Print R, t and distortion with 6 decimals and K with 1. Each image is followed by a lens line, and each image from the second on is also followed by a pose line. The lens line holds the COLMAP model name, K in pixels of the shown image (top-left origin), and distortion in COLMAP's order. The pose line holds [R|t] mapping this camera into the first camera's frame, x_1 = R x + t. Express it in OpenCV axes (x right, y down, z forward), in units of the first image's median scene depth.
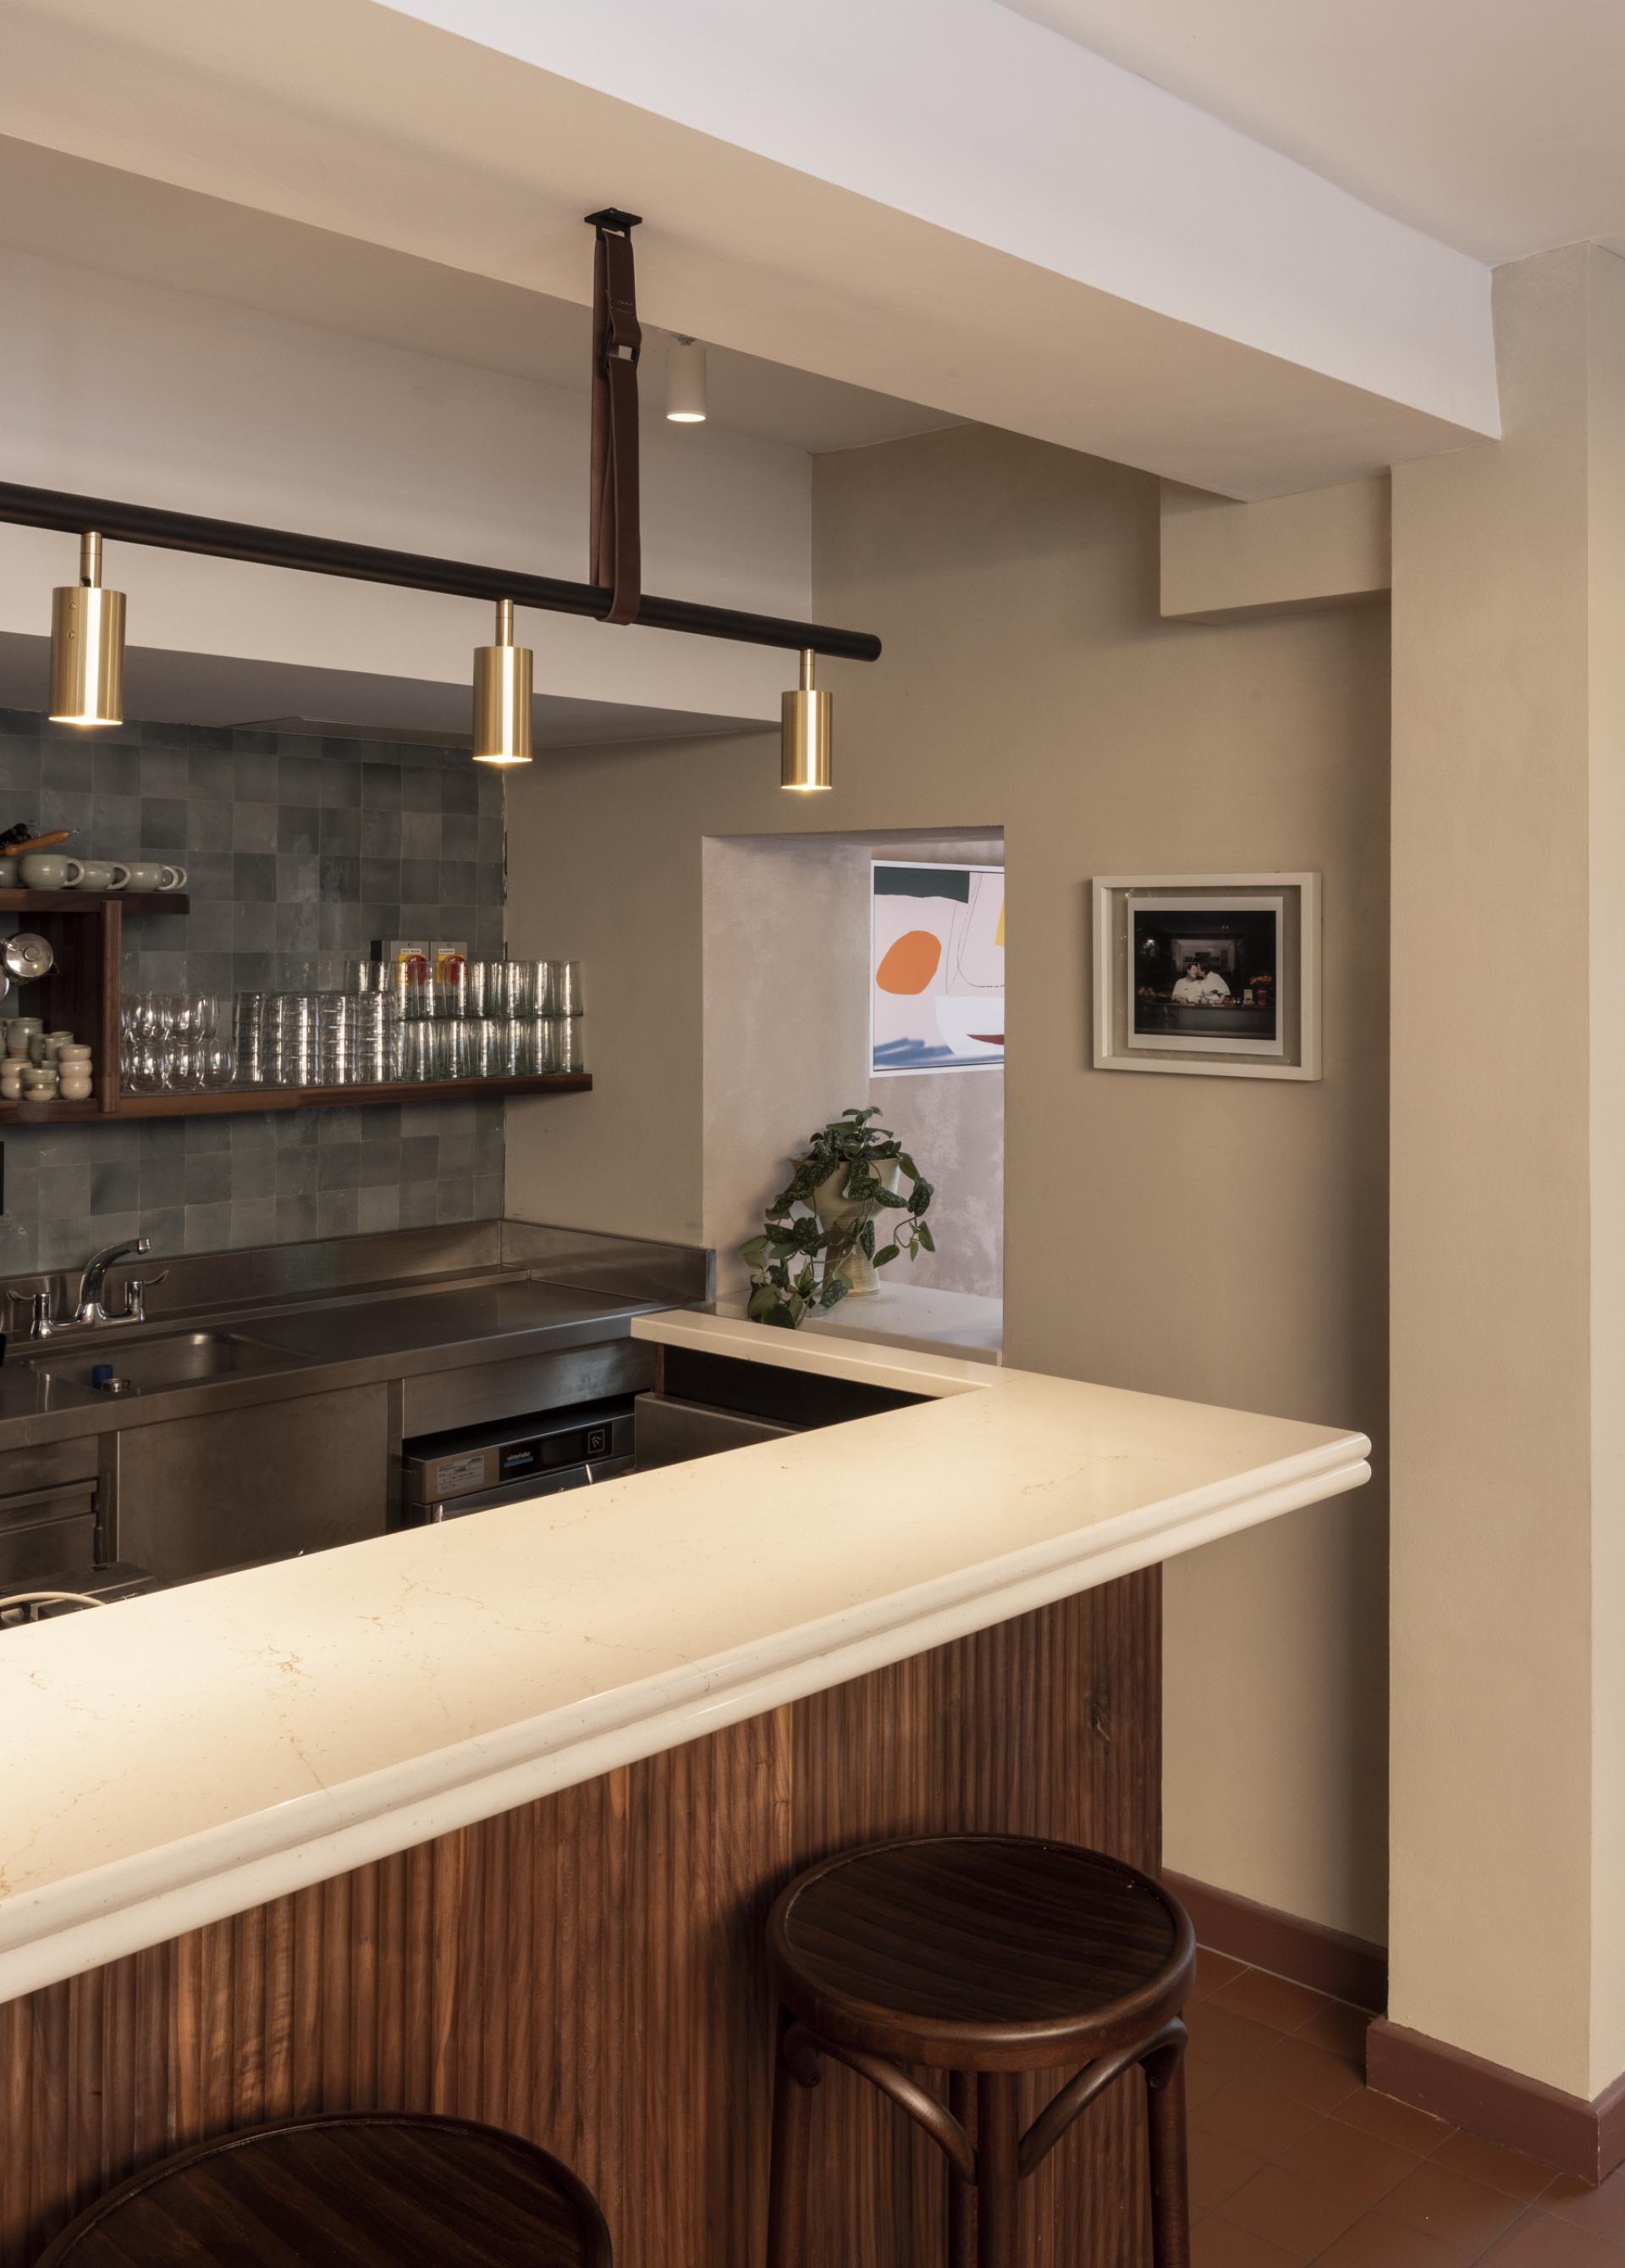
lens RADIAL K [[2001.1, 0, 809.2], [0, 2001.1, 931.9], [0, 0, 1]] dist [0.000692, -0.001899]
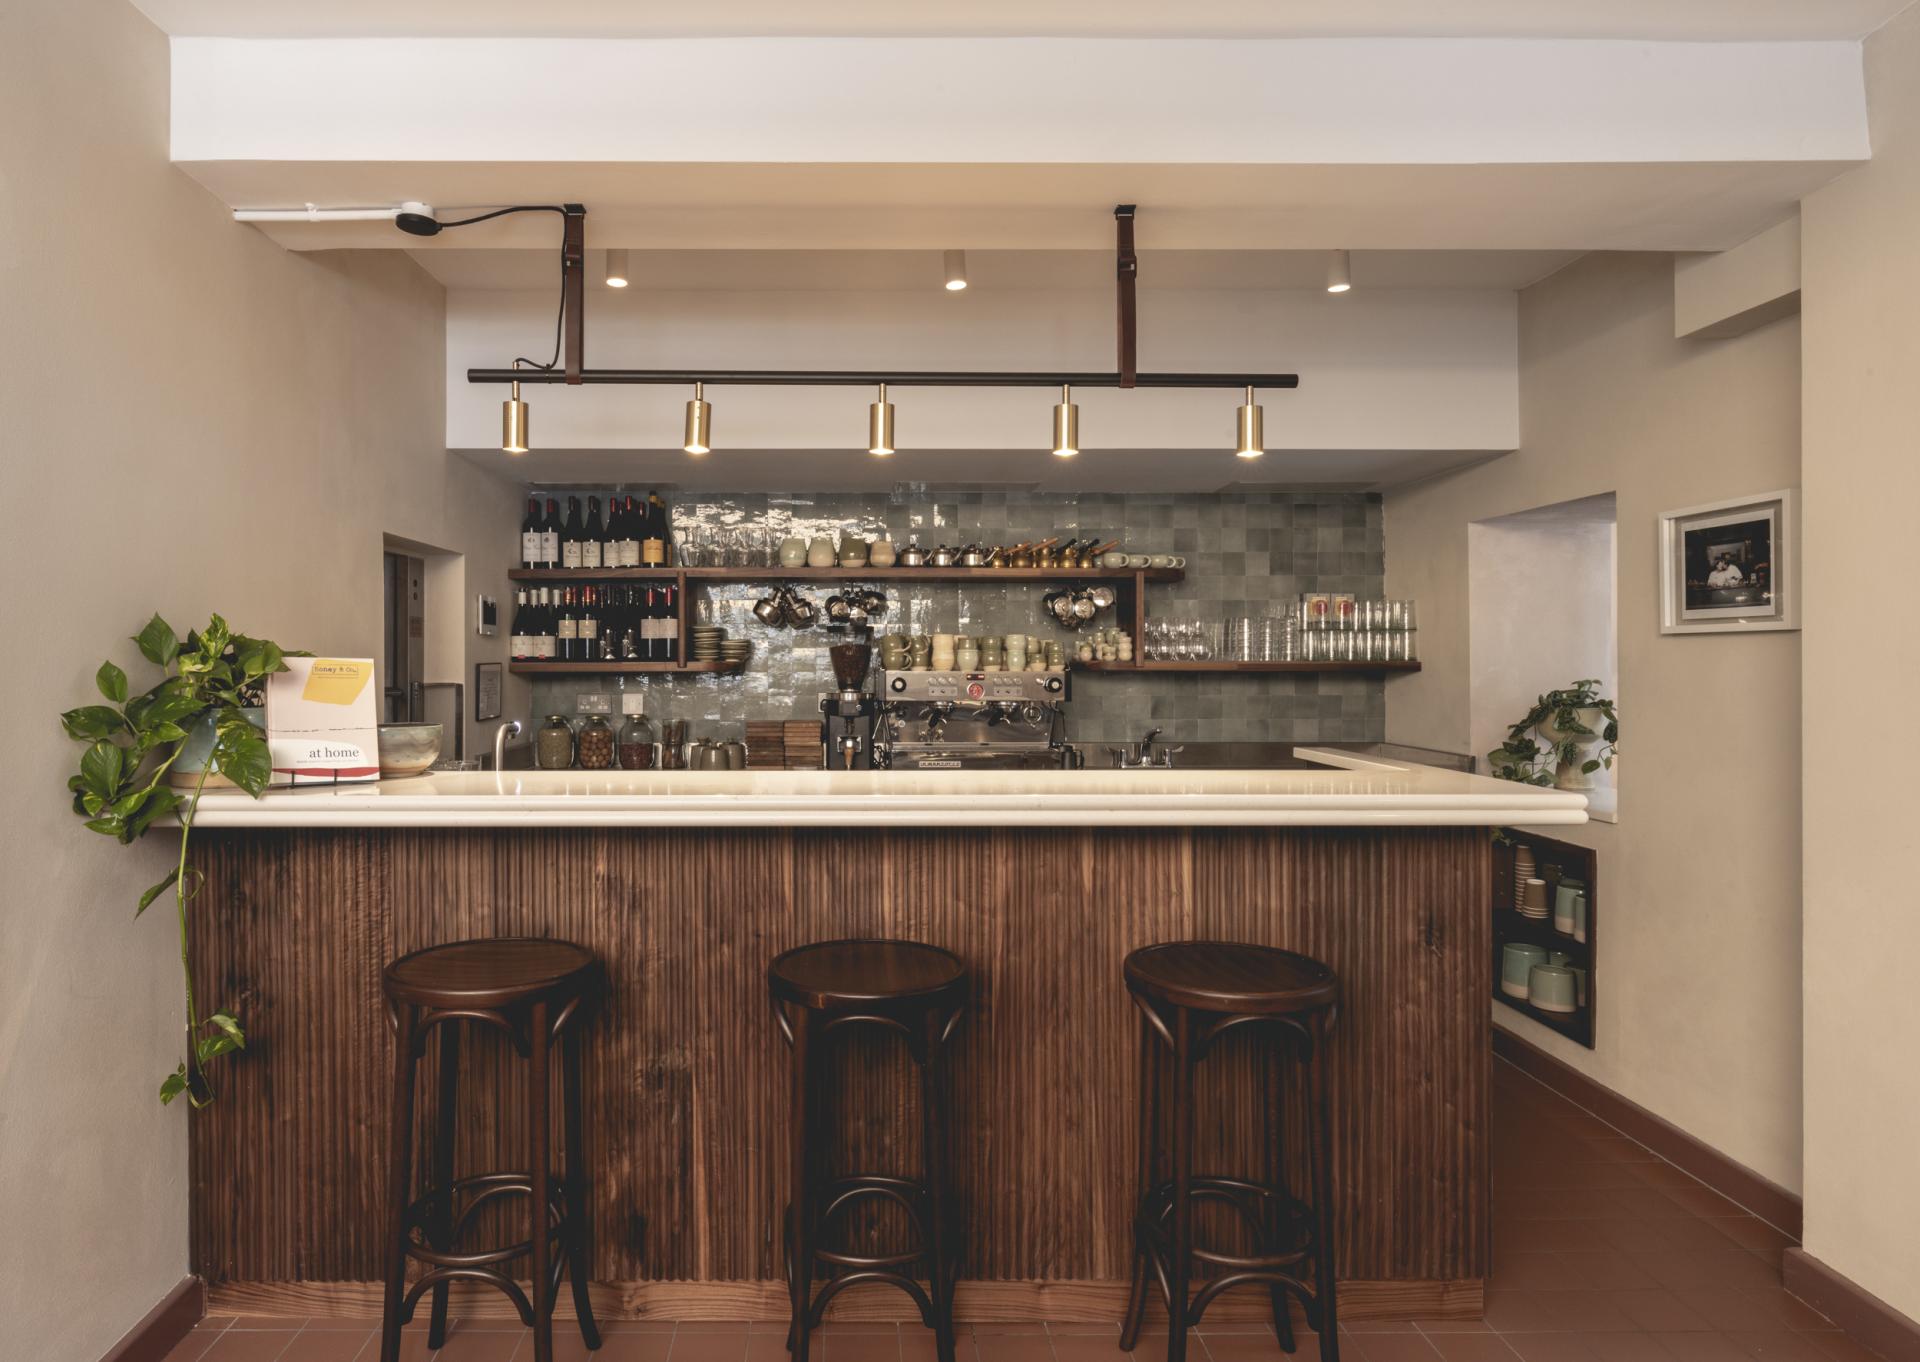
lens RADIAL K [[1099.9, 0, 960.0], [0, 1099.9, 681.0], [0, 0, 1]] dist [-0.002868, -0.001063]
pose [[0.712856, -0.004066, -0.701299, 0.361419], [0.012015, 0.999907, 0.006416, 0.094445], [0.701208, -0.013000, 0.712838, -0.011787]]
